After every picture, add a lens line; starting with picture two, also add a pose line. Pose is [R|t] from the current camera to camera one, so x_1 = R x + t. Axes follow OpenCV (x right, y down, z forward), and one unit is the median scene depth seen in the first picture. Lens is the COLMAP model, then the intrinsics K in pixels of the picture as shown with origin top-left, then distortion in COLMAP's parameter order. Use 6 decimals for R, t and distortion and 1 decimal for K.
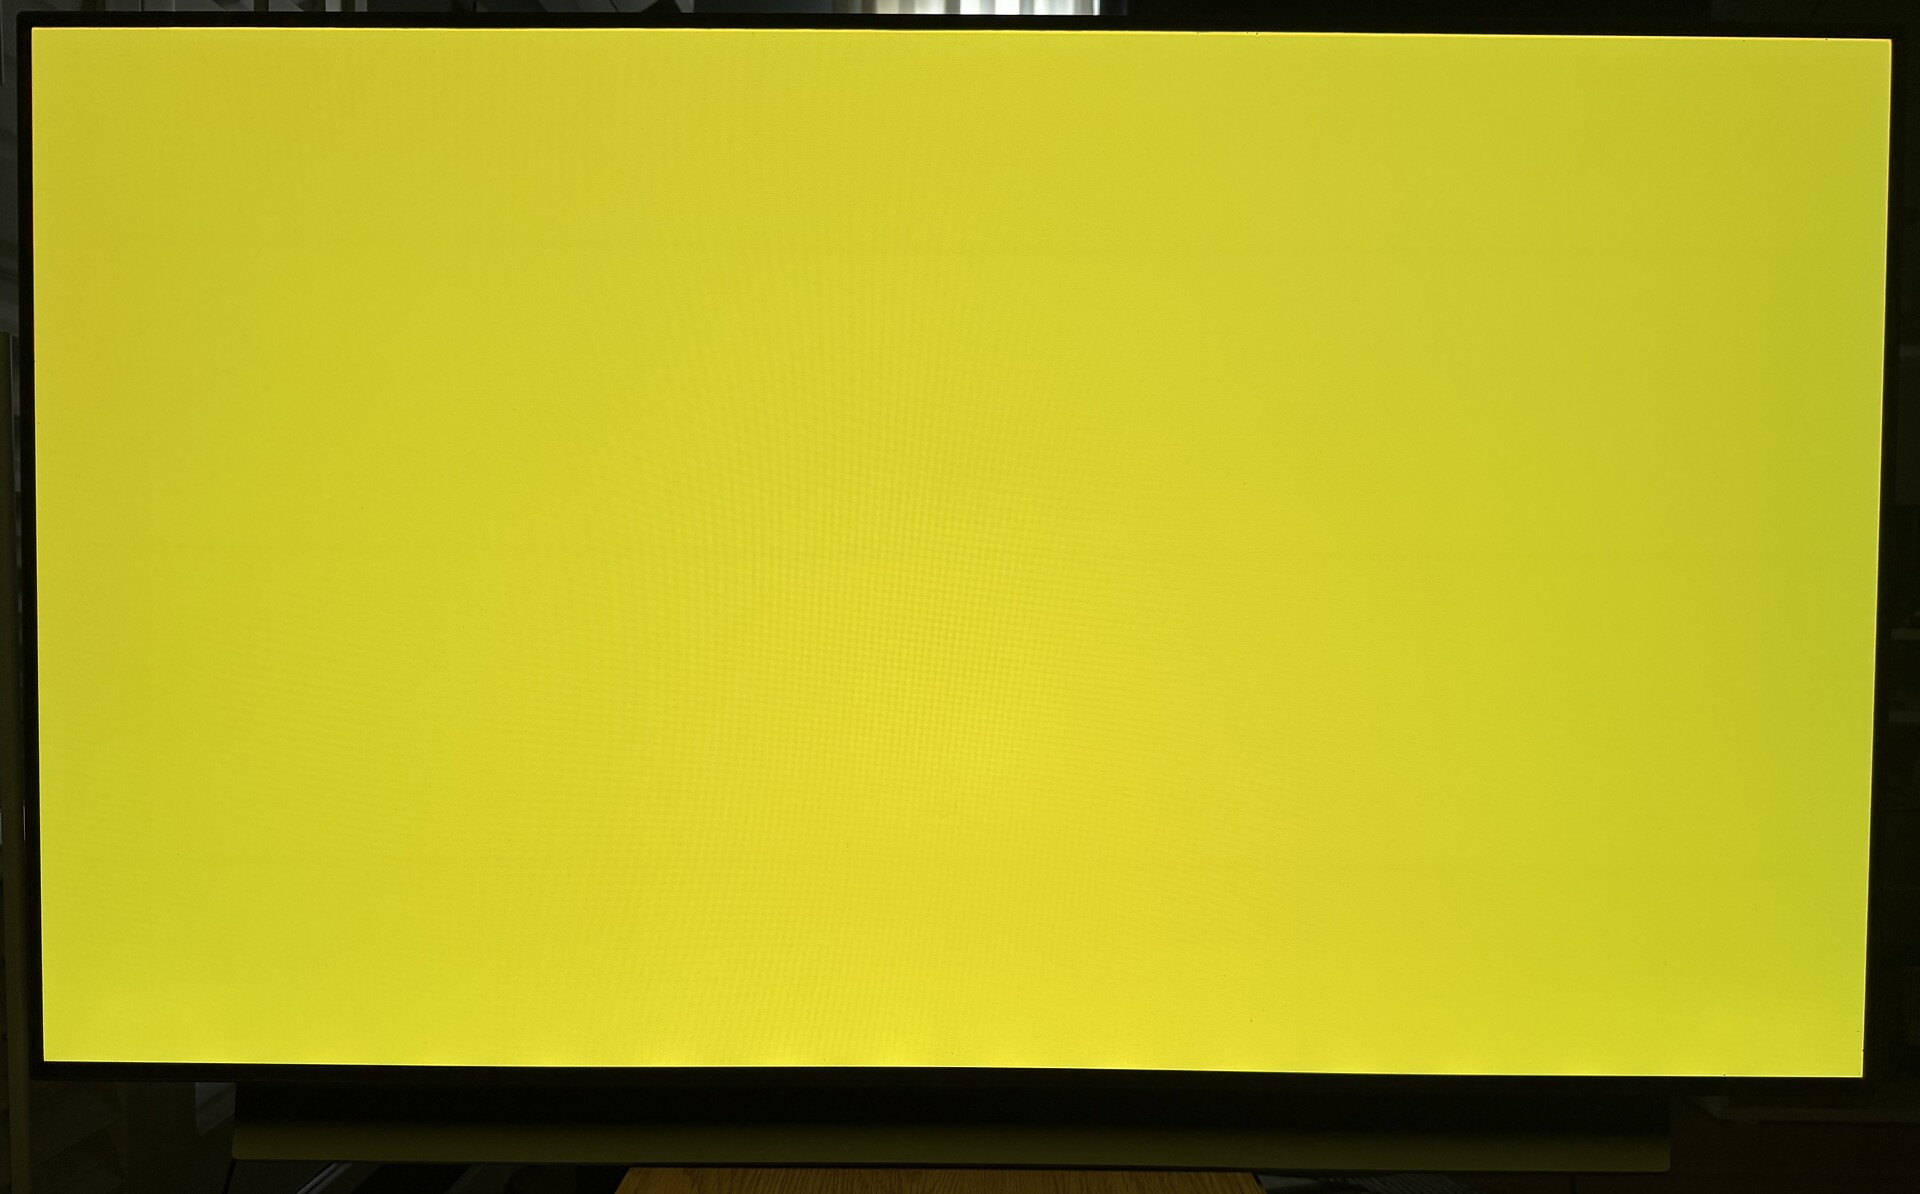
lens RADIAL K [[1350.6, 0, 954.2], [0, 1350.6, 603.5], [0, 0, 1]] dist [-0.004714, 0.002730]
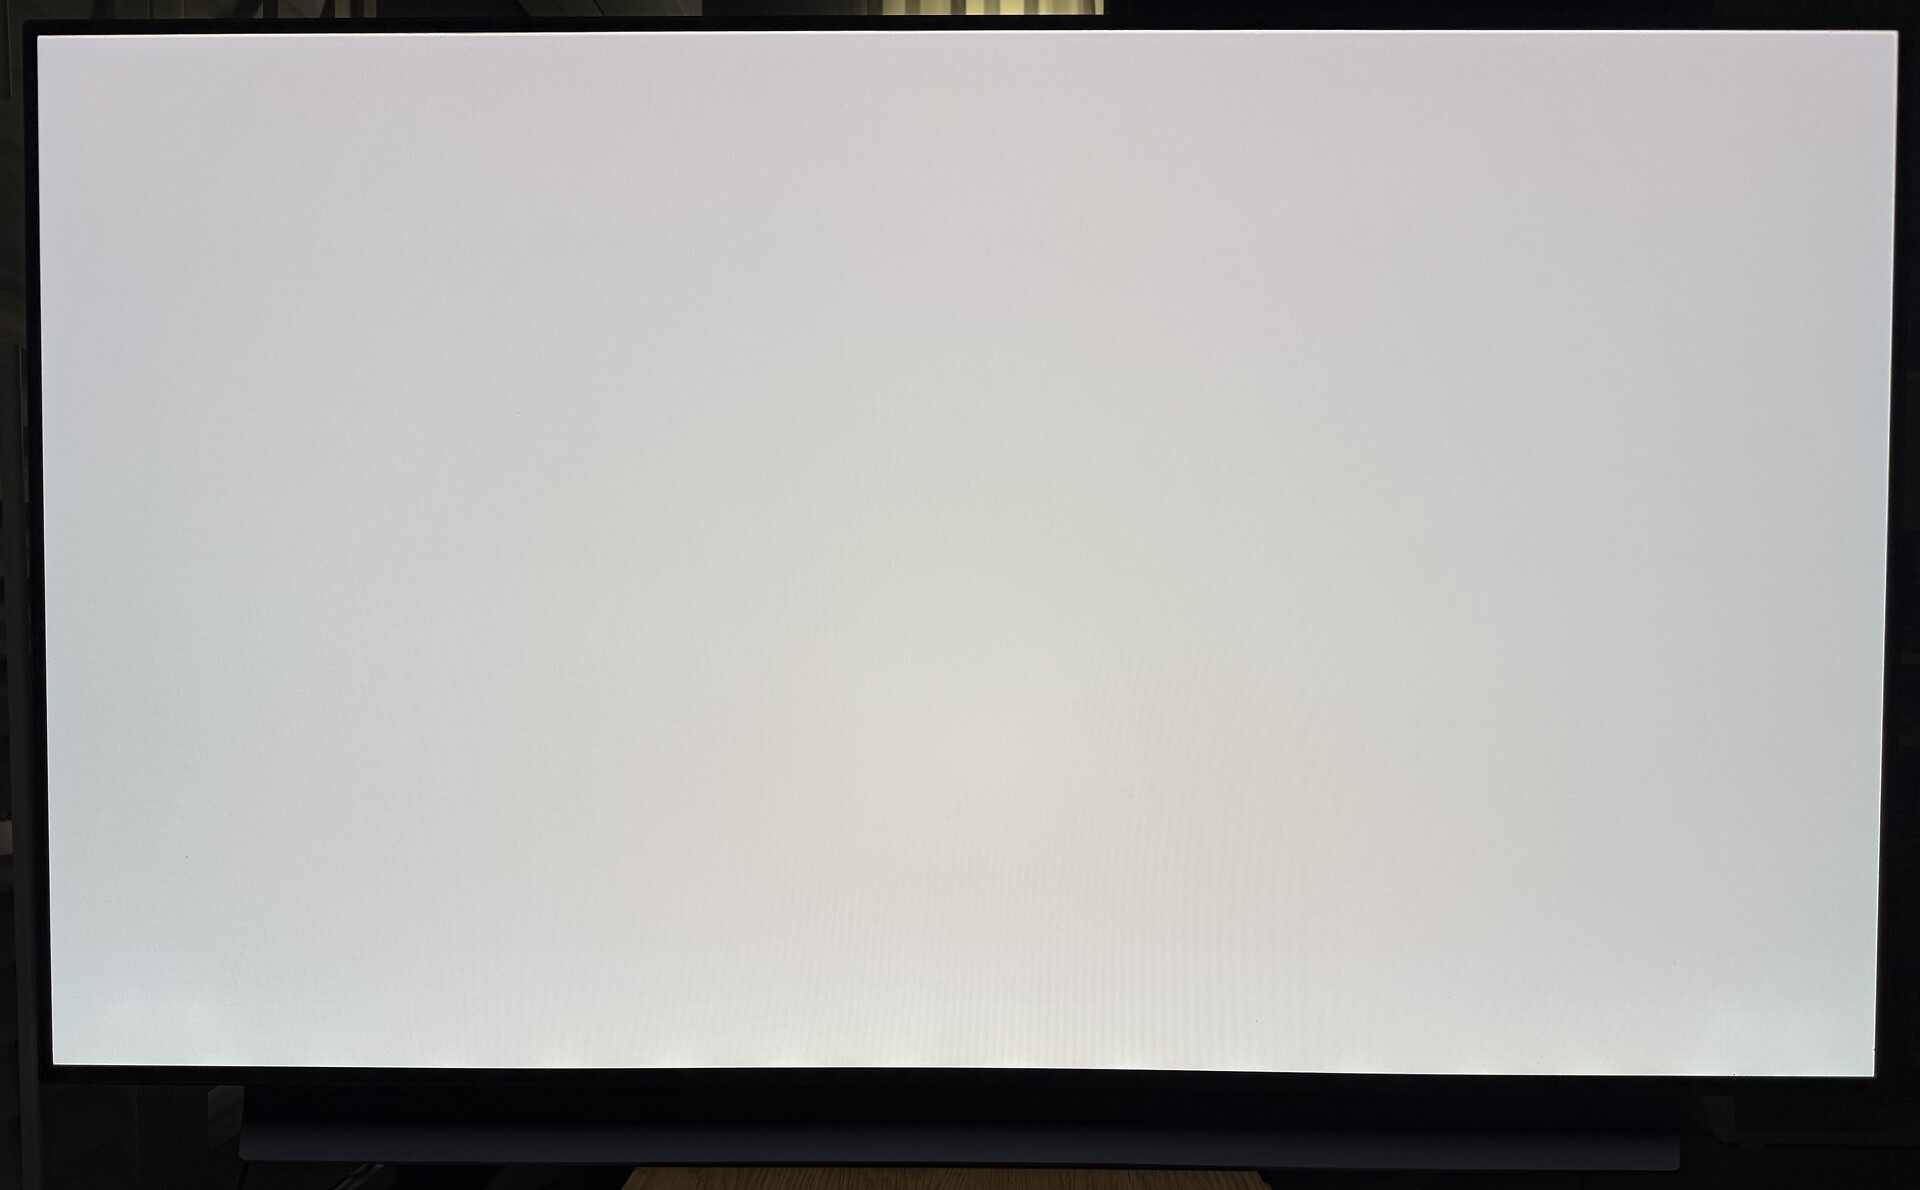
lens RADIAL K [[1345.5, 0, 961.5], [0, 1345.5, 598.6], [0, 0, 1]] dist [0.006294, -0.001921]
pose [[0.999941, -0.005569, -0.009334, 0.012646], [0.005540, 0.999980, -0.003140, 0.000055], [0.009352, 0.003089, 0.999952, -0.000024]]
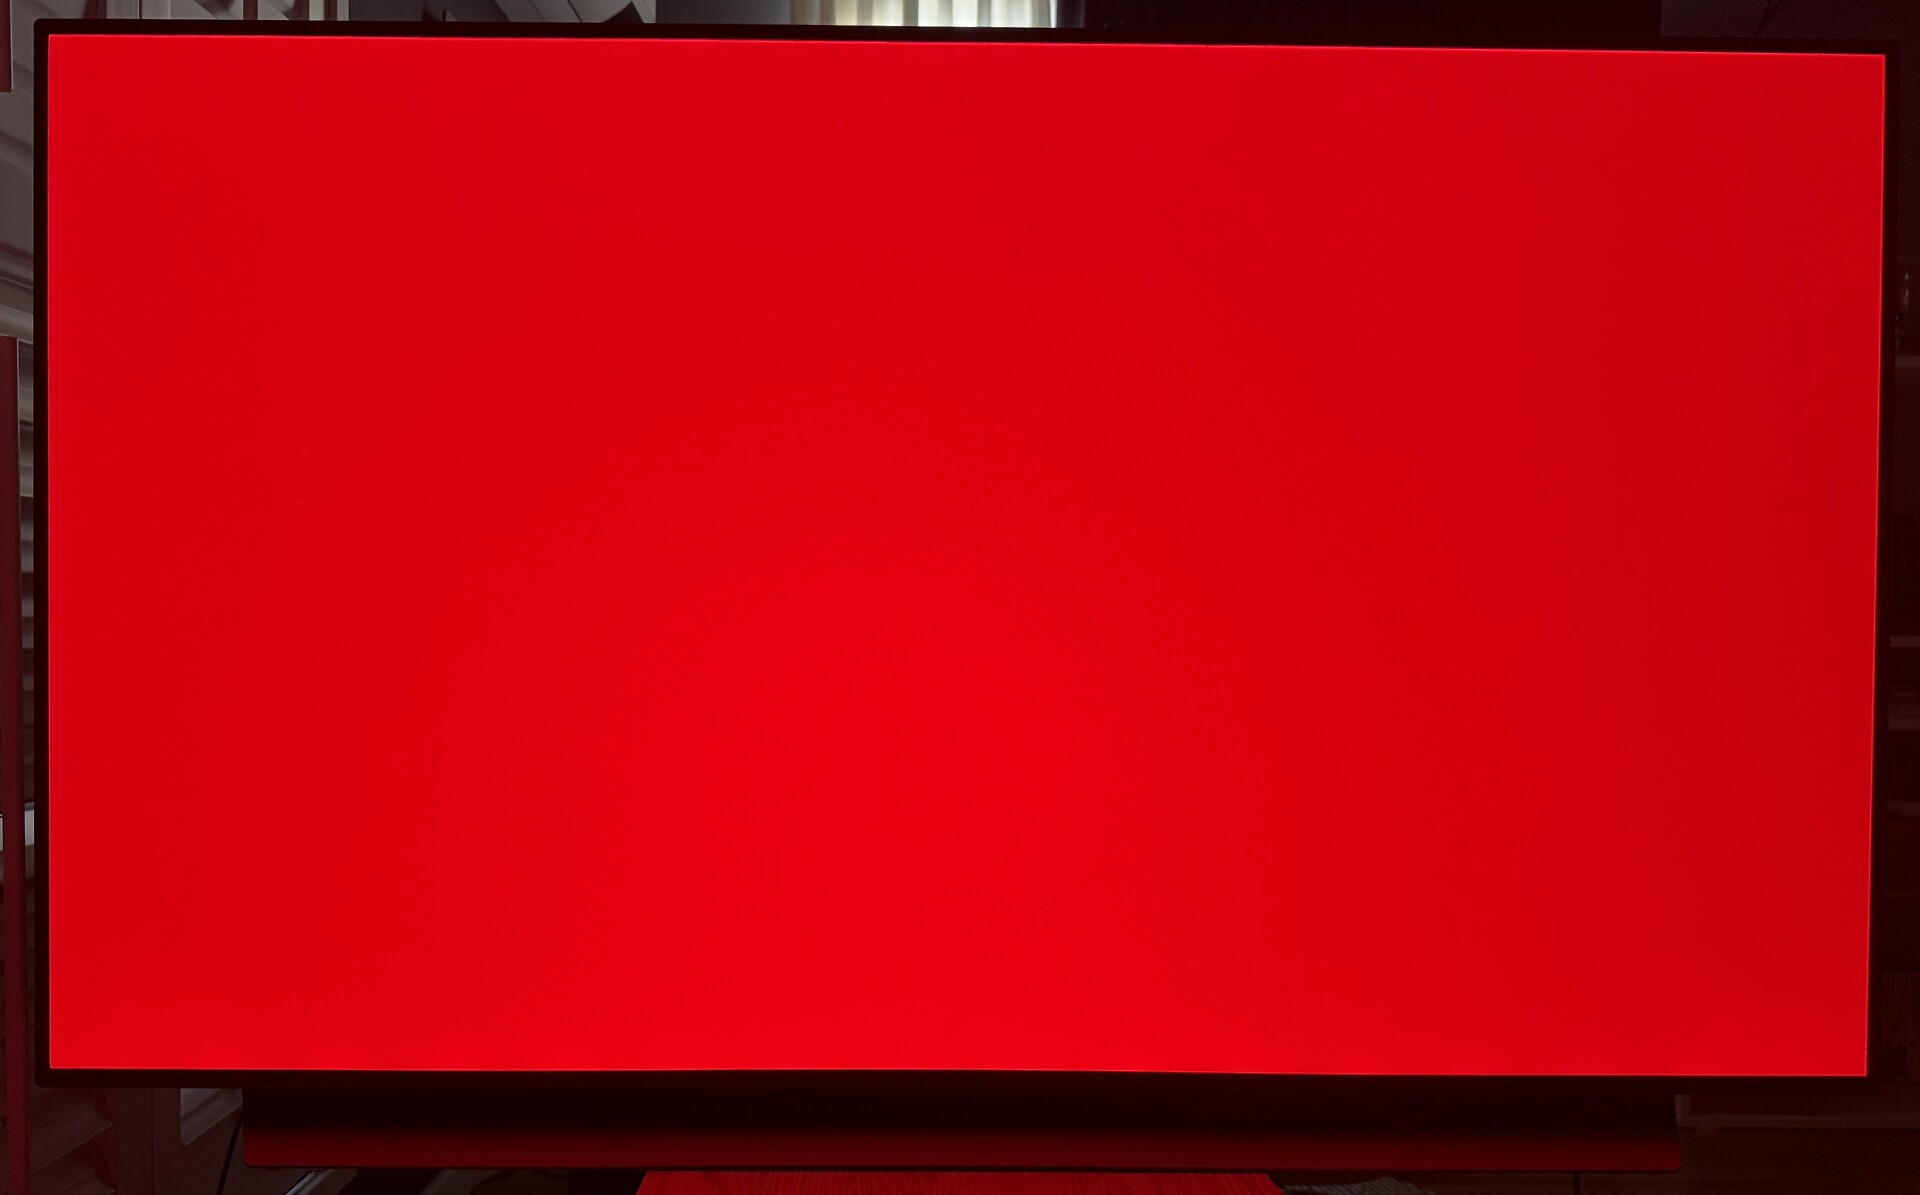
lens RADIAL K [[1337.5, 0, 807.3], [0, 1337.5, 597.1], [0, 0, 1]] dist [0.005192, -0.006688]
pose [[0.999942, -0.000561, 0.010765, -0.130861], [0.000647, 0.999968, -0.008006, -0.000684], [-0.010760, 0.008013, 0.999910, 0.000818]]
